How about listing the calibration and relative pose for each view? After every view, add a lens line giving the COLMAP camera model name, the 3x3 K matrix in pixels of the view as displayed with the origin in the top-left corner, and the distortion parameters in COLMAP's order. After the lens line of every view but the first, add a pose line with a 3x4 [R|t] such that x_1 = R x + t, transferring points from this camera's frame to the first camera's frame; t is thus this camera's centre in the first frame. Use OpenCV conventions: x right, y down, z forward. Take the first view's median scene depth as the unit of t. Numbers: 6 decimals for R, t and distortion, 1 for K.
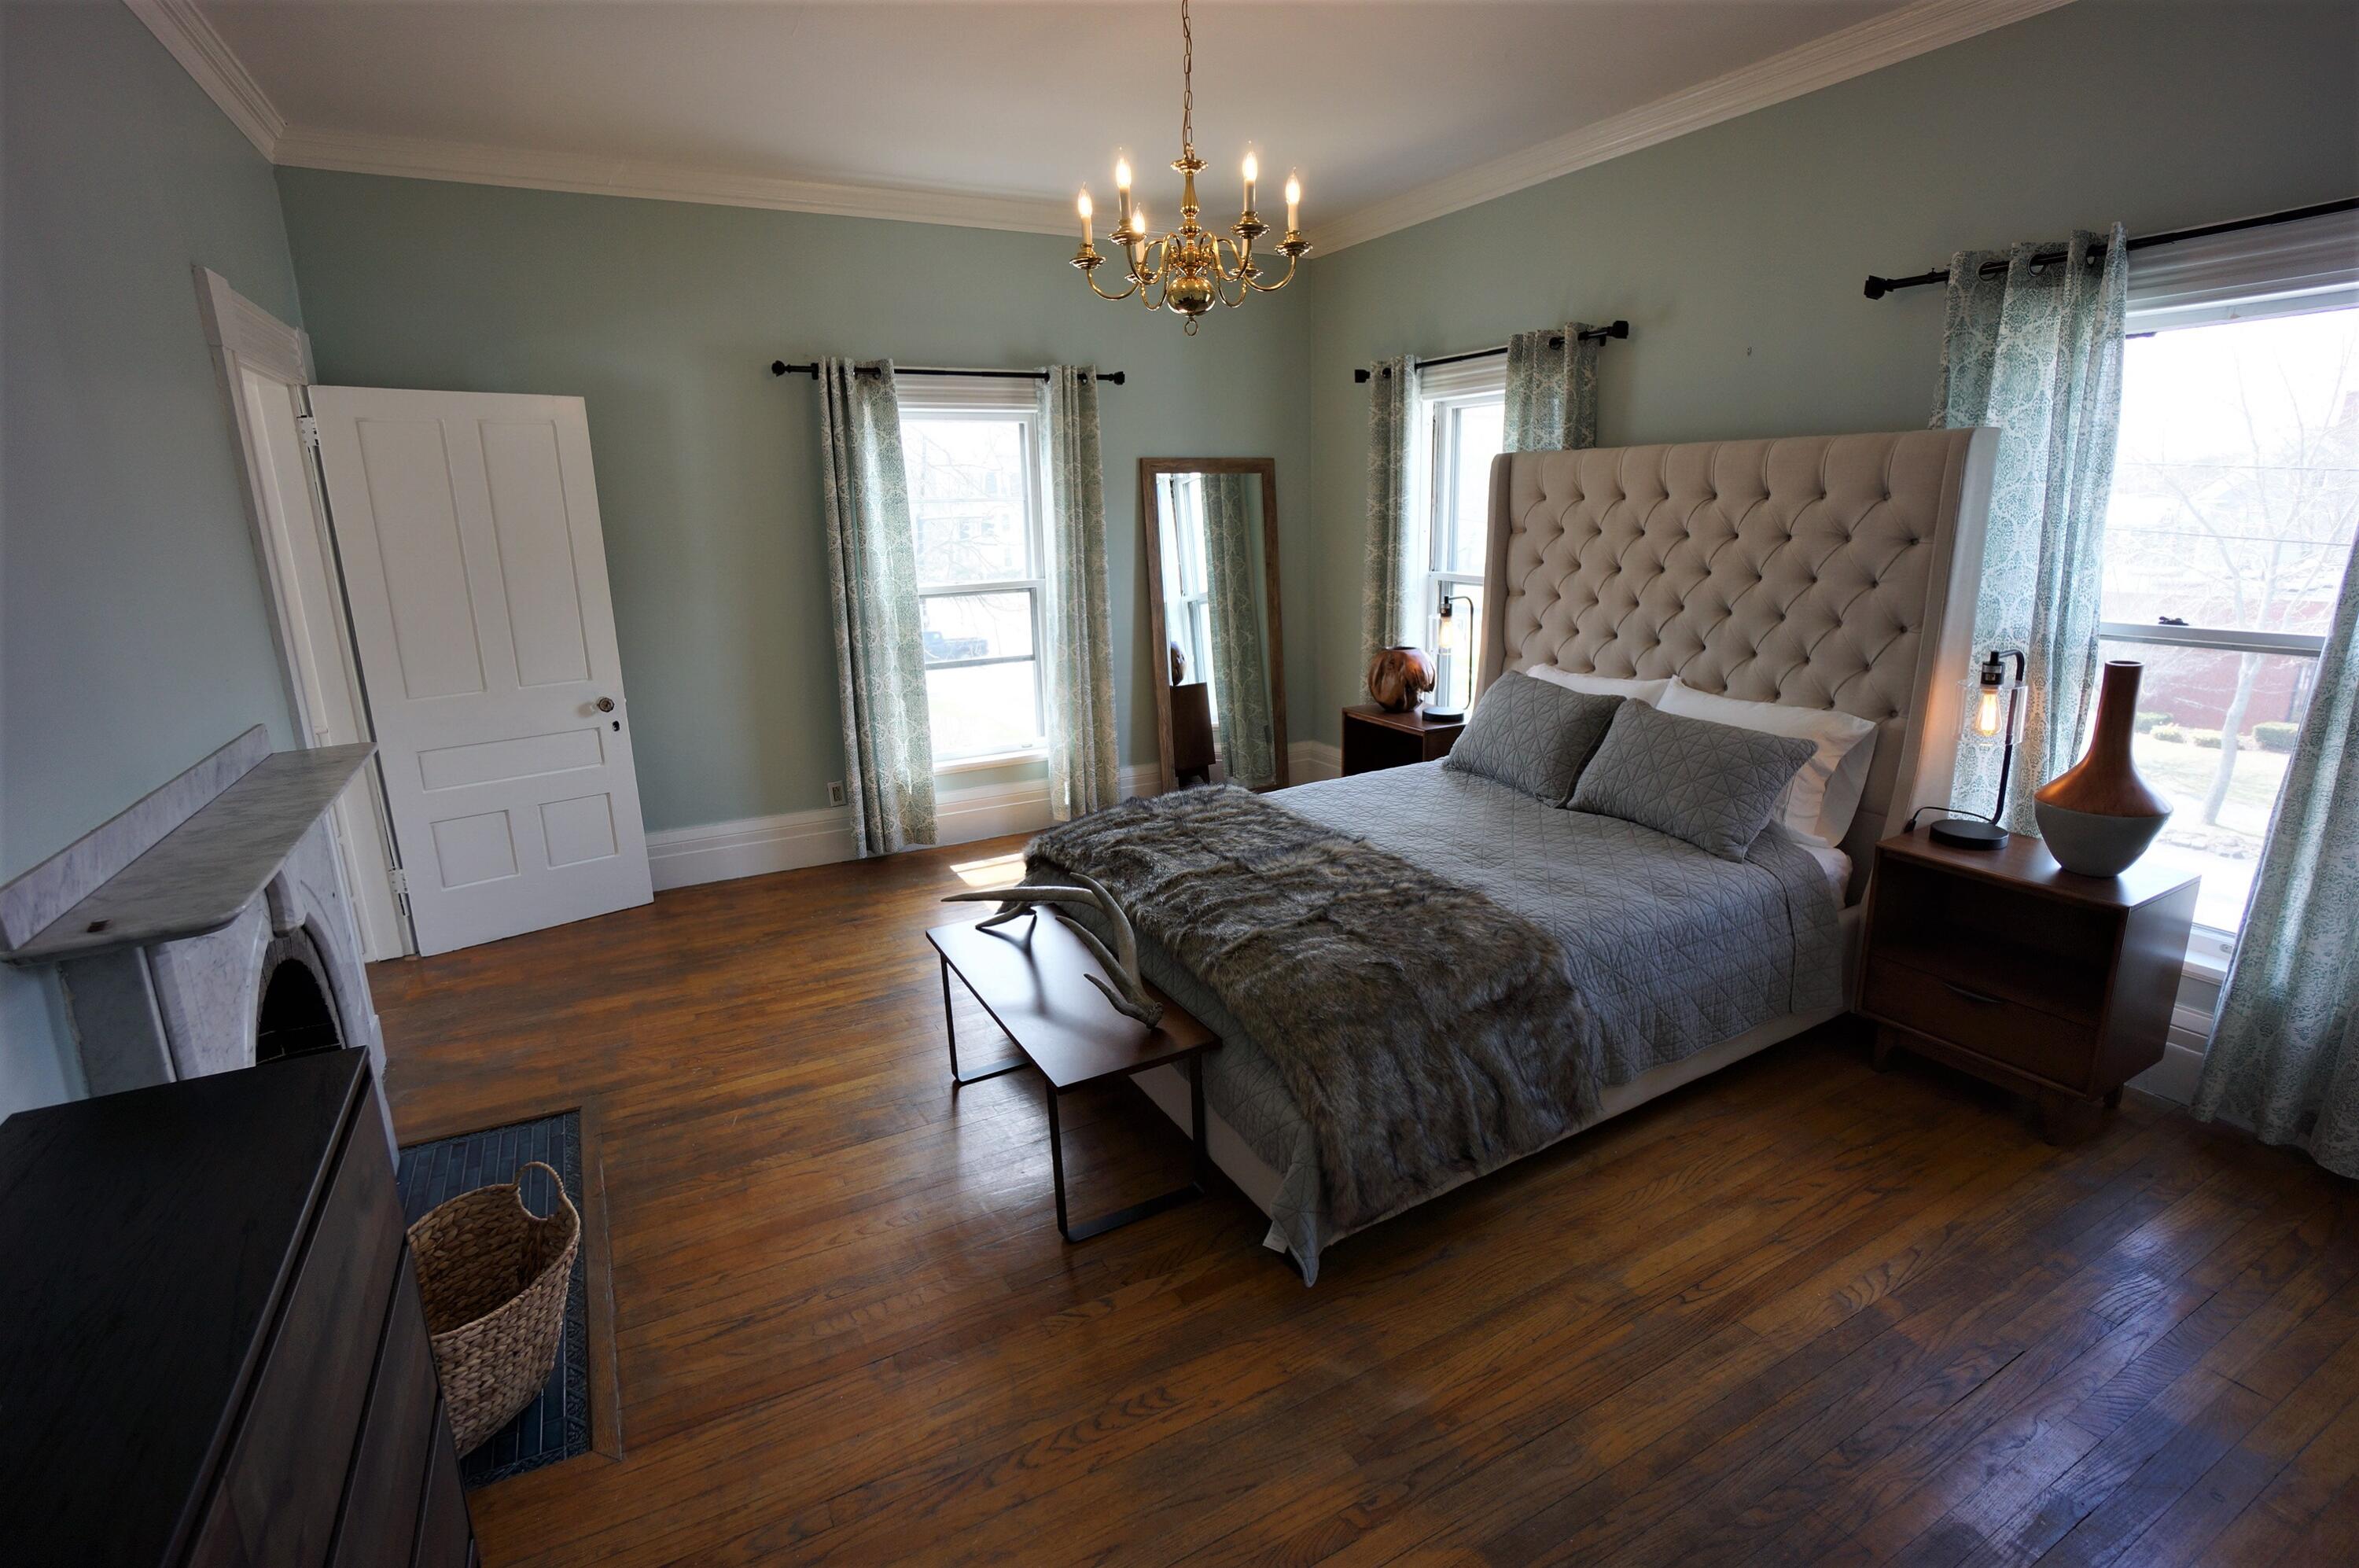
lens RADIAL K [[1102.3, 0, 1179.5], [0, 1102.3, 784.0], [0, 0, 1]] dist [0.002043, 0.000319]
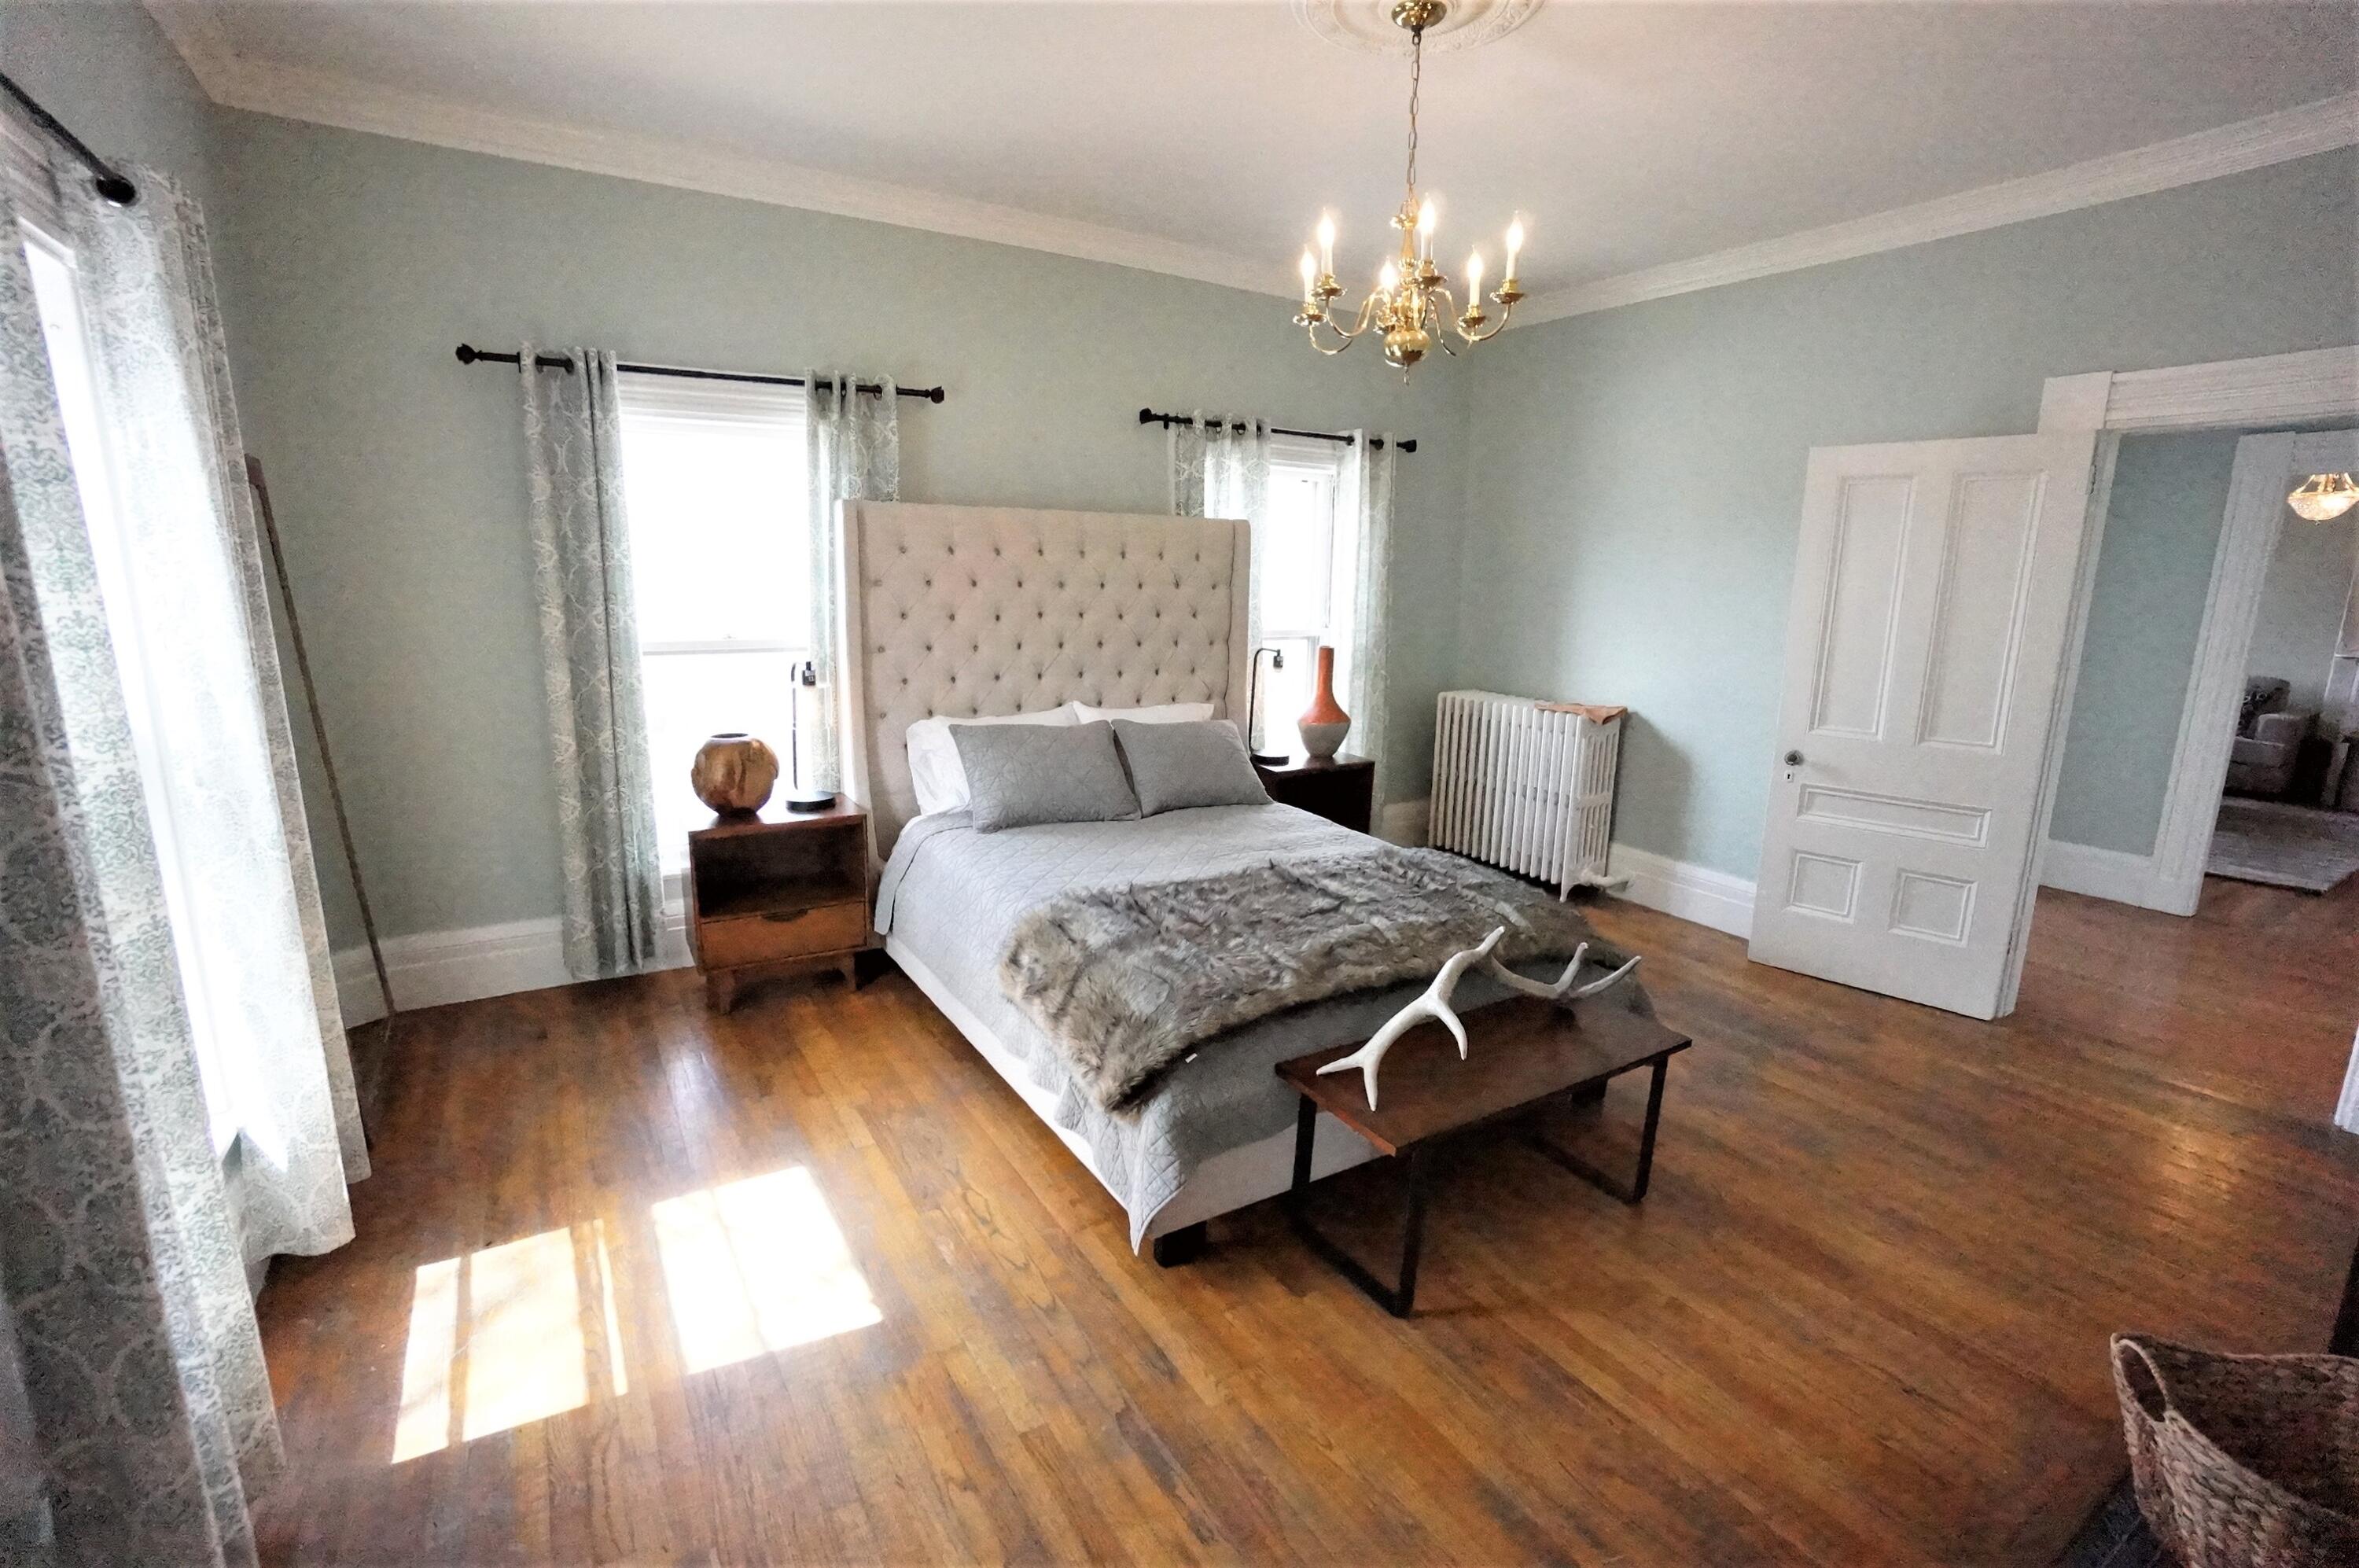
lens RADIAL K [[1048.4, 0, 1169.1], [0, 1048.4, 787.2], [0, 0, 1]] dist [-0.064784, 0.023113]
pose [[-0.046151, -0.183964, 0.981849, -0.748874], [0.235206, 0.953261, 0.189663, -0.217102], [-0.970849, 0.239690, -0.000724, 1.002513]]
